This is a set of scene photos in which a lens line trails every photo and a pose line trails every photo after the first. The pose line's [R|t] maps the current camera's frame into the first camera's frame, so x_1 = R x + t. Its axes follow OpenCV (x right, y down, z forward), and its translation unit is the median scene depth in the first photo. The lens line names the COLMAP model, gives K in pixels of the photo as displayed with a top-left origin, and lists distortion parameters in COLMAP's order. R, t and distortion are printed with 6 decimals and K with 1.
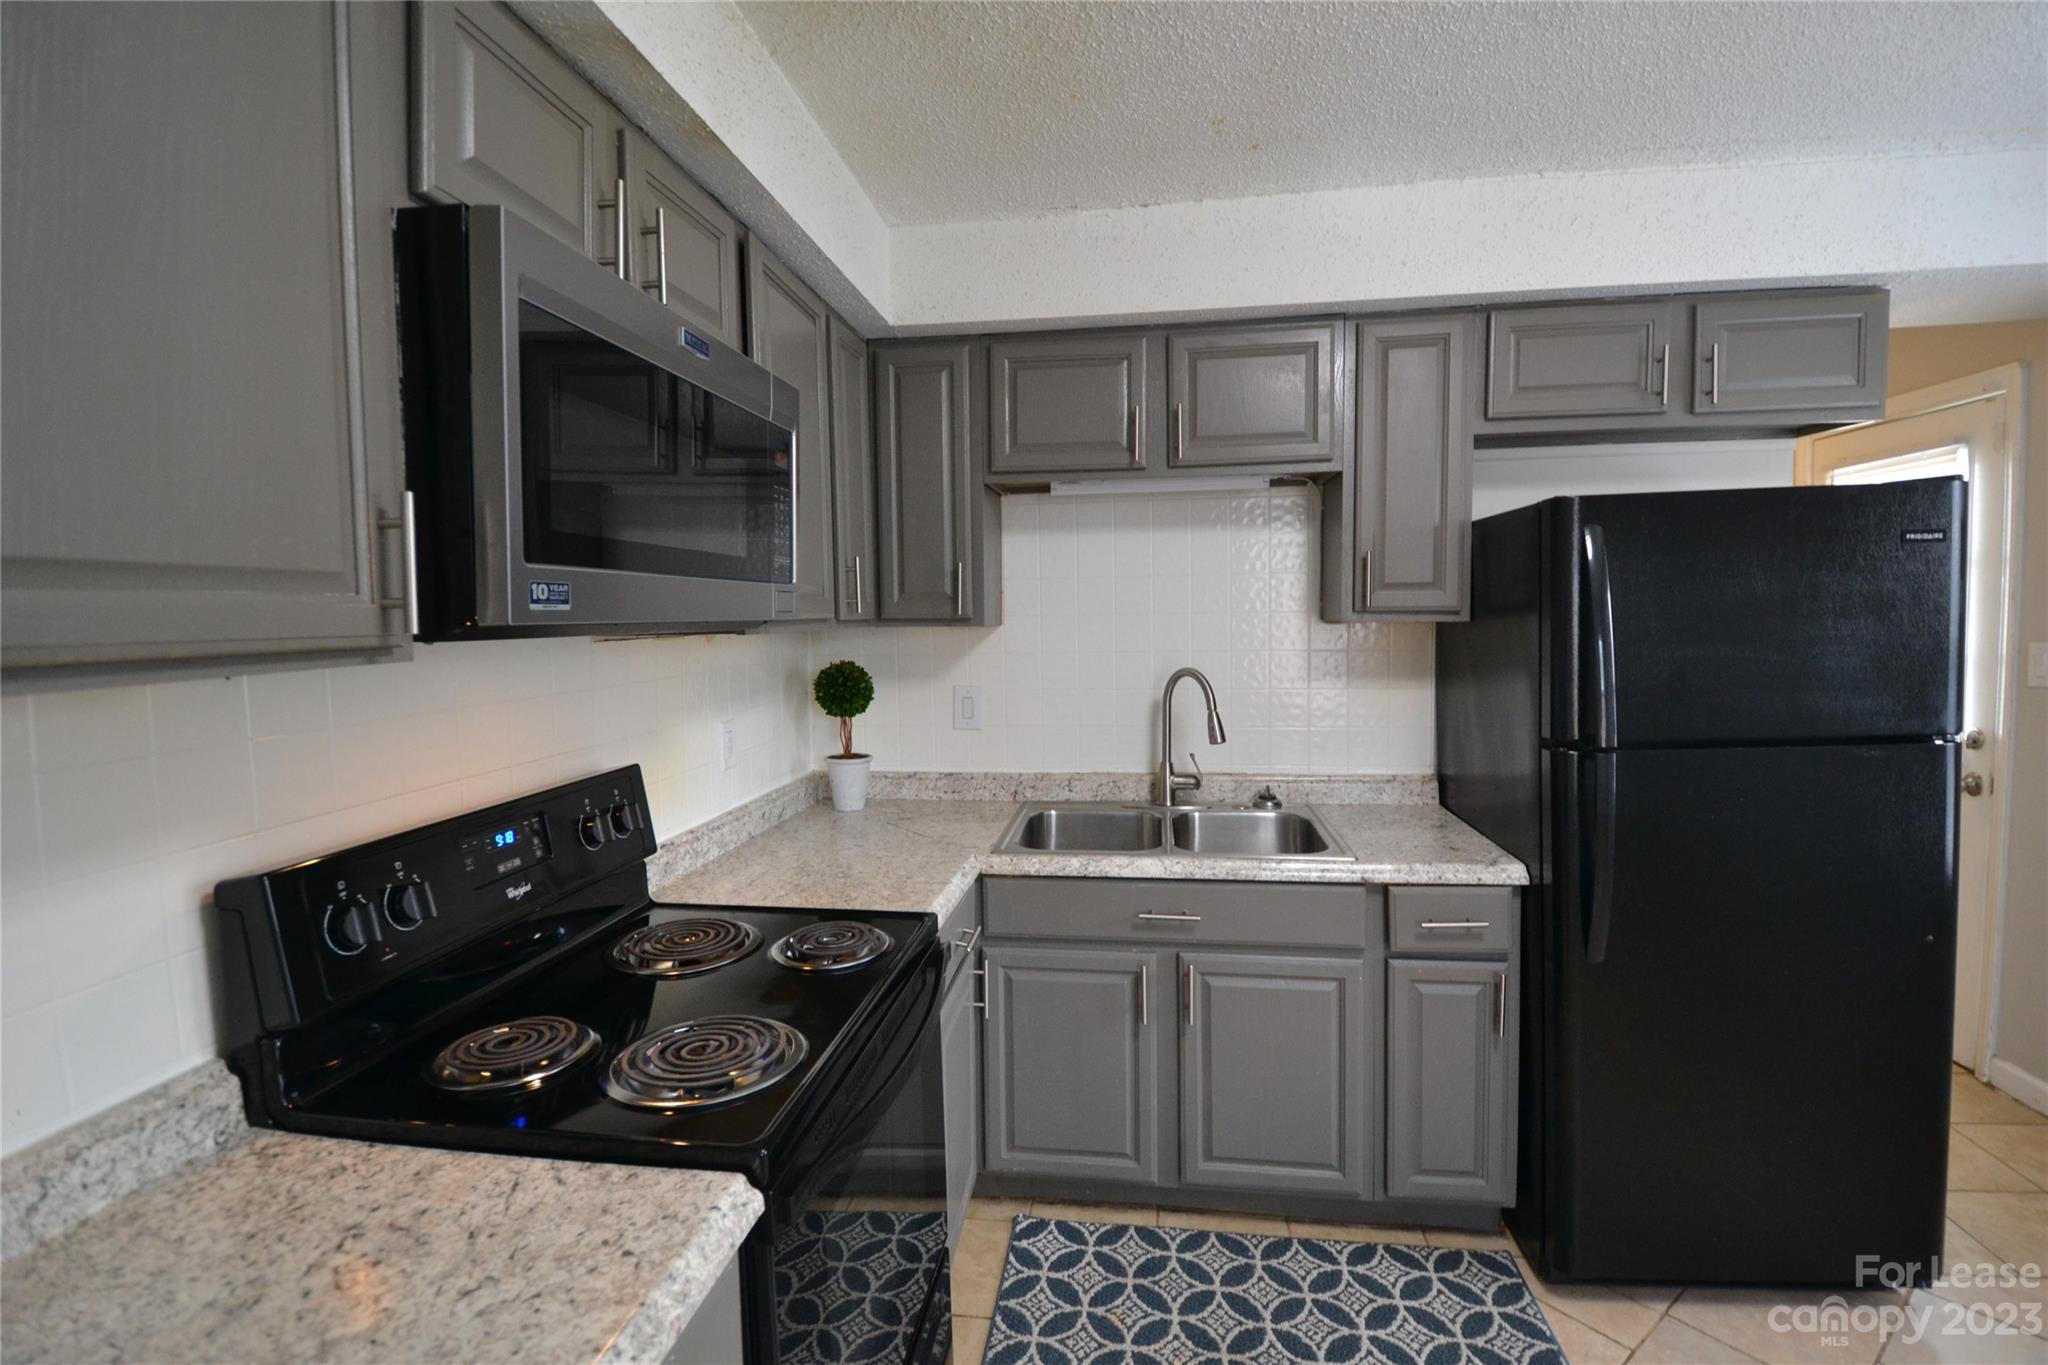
lens RADIAL K [[918.1, 0, 1013.2], [0, 918.1, 662.1], [0, 0, 1]] dist [0.029947, -0.027703]
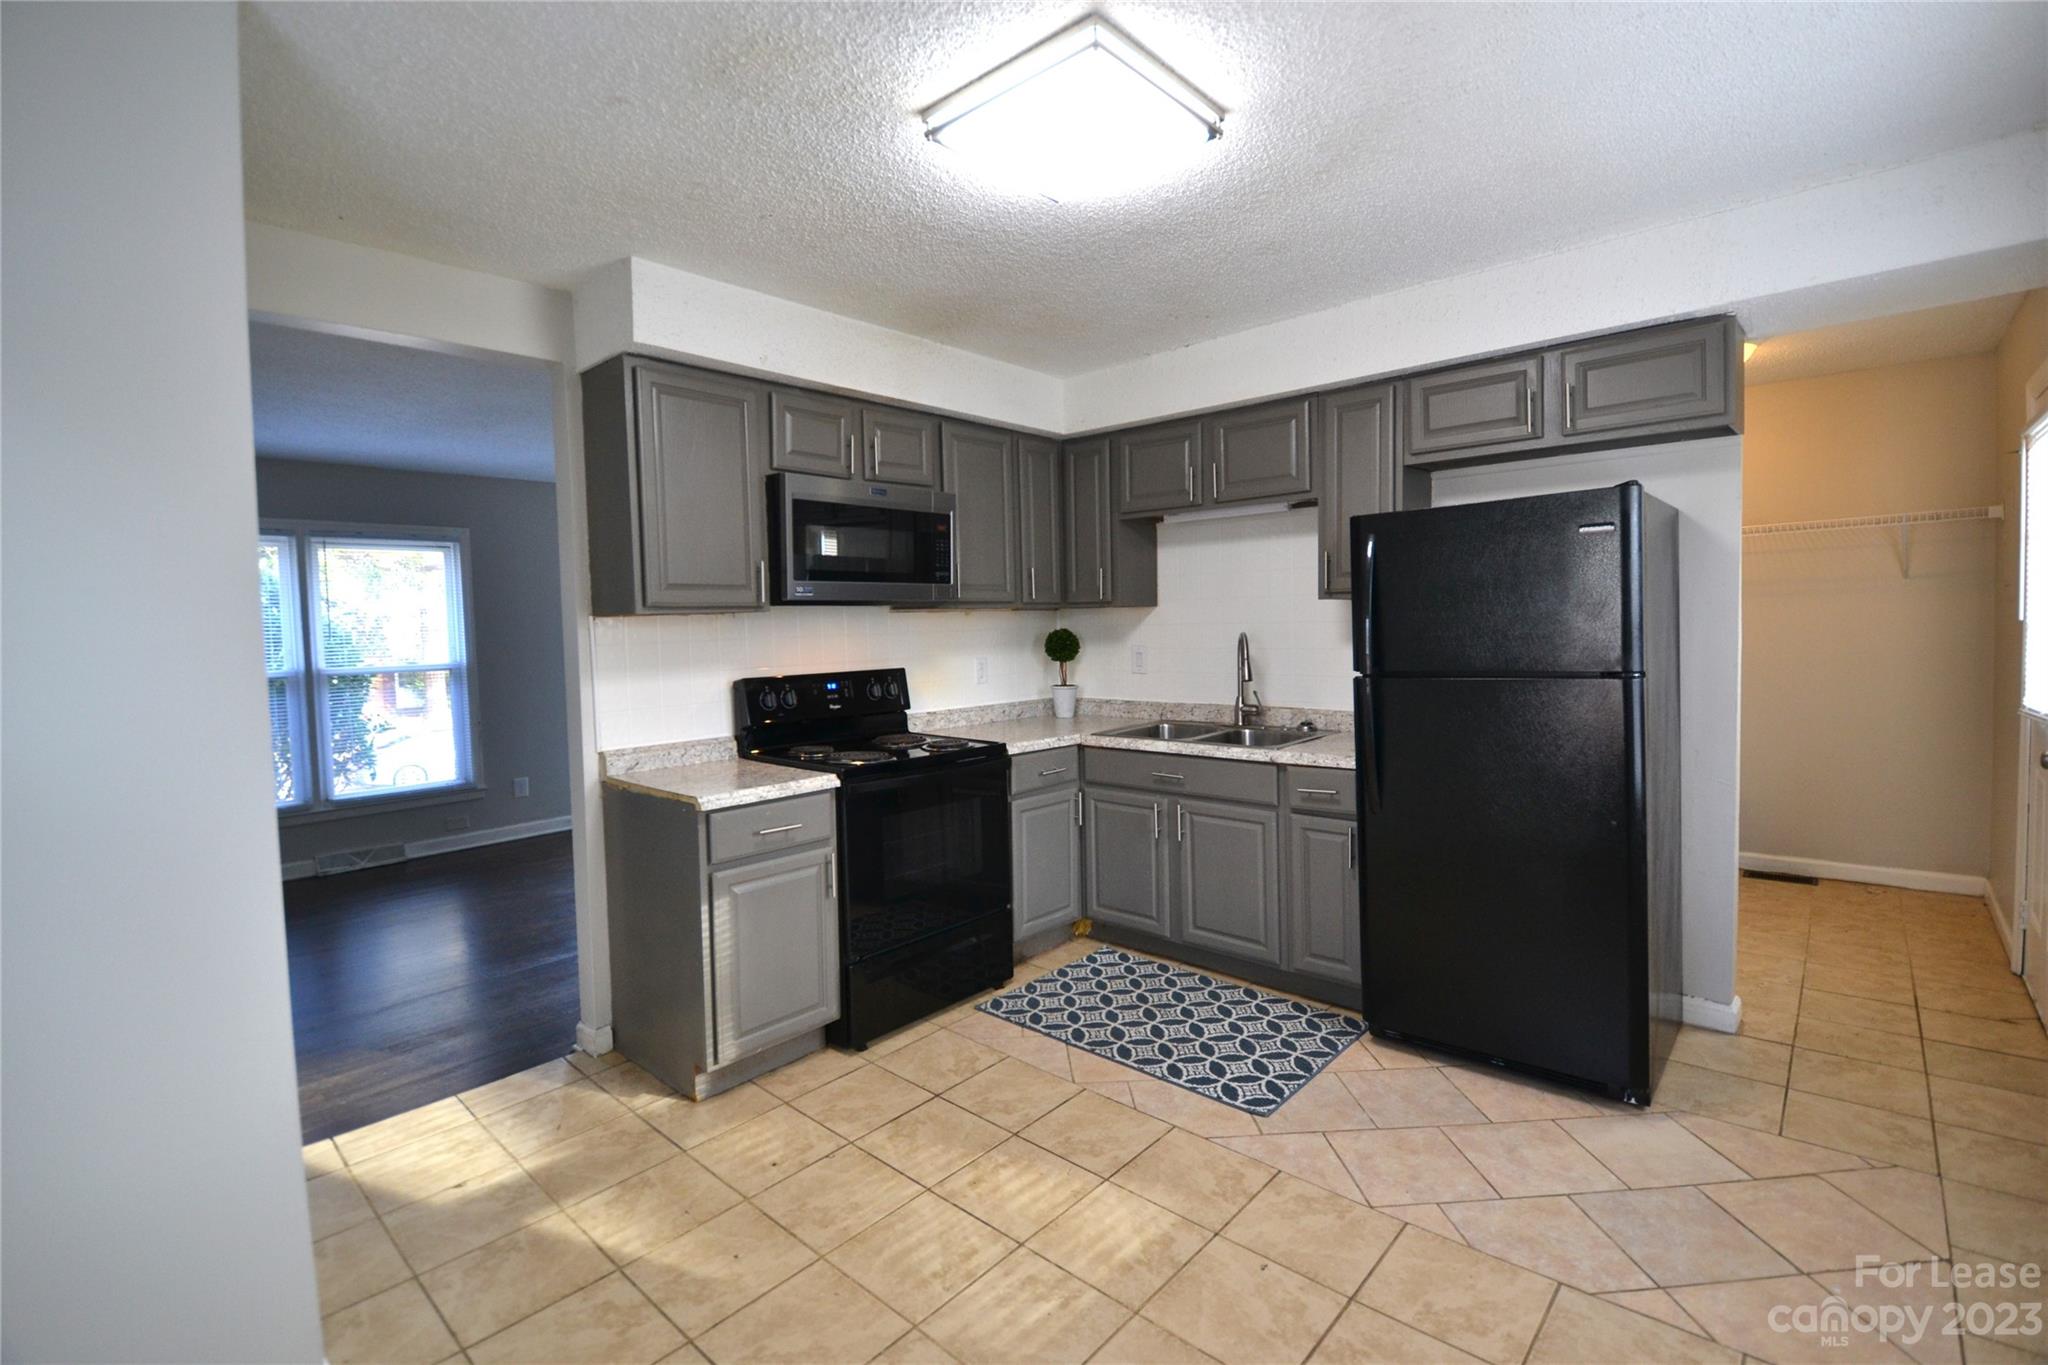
lens RADIAL K [[918.1, 0, 1013.2], [0, 918.1, 662.1], [0, 0, 1]] dist [0.029947, -0.027703]
pose [[0.819735, 0.023625, -0.572255, 0.874422], [-0.022739, 0.999704, 0.008699, 0.059258], [0.572291, 0.005881, 0.820029, -0.532698]]
